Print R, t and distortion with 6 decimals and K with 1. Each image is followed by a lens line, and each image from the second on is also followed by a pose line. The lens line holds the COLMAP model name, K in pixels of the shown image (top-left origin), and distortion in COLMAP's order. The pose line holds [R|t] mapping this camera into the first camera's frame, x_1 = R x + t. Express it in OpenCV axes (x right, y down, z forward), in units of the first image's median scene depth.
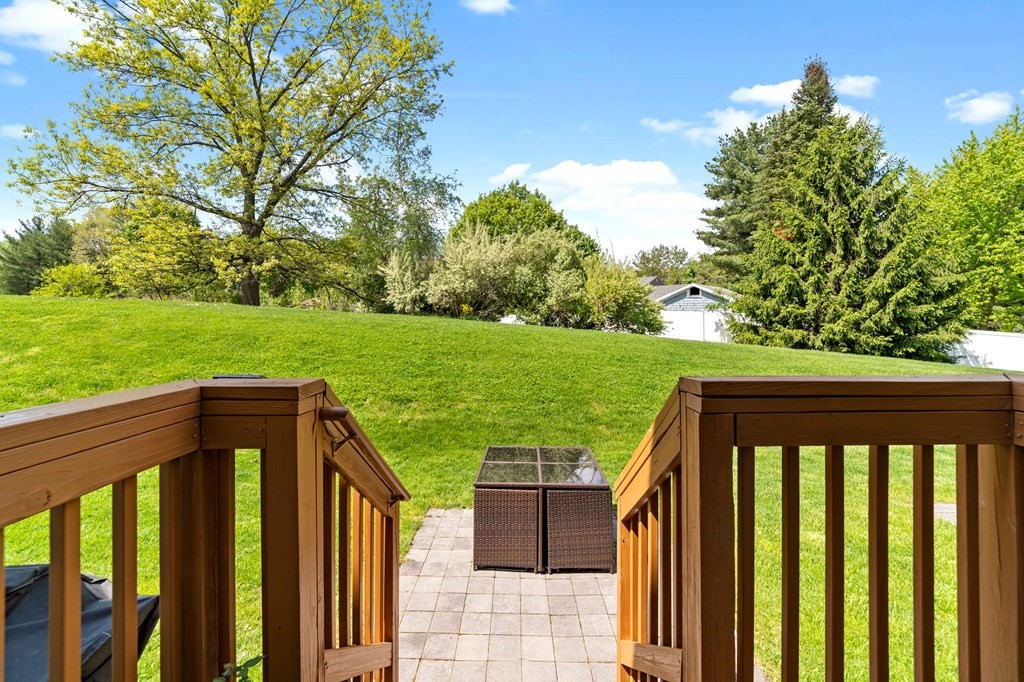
lens RADIAL K [[420.2, 0, 513.9], [0, 420.2, 309.5], [0, 0, 1]] dist [-0.001703, 0.000085]
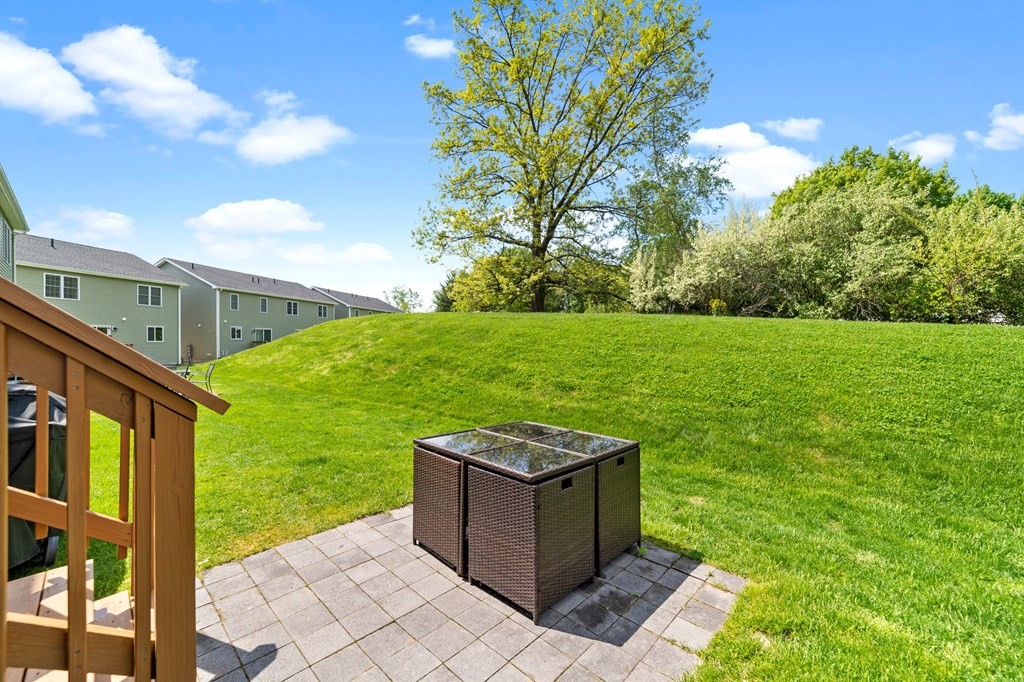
lens RADIAL K [[407.5, 0, 510.5], [0, 407.5, 338.5], [0, 0, 1]] dist [-0.027524, 0.009404]
pose [[0.727927, -0.008270, -0.685605, 0.124368], [0.024280, 0.999611, 0.013721, 0.041439], [0.685225, -0.026634, 0.727844, 0.113356]]
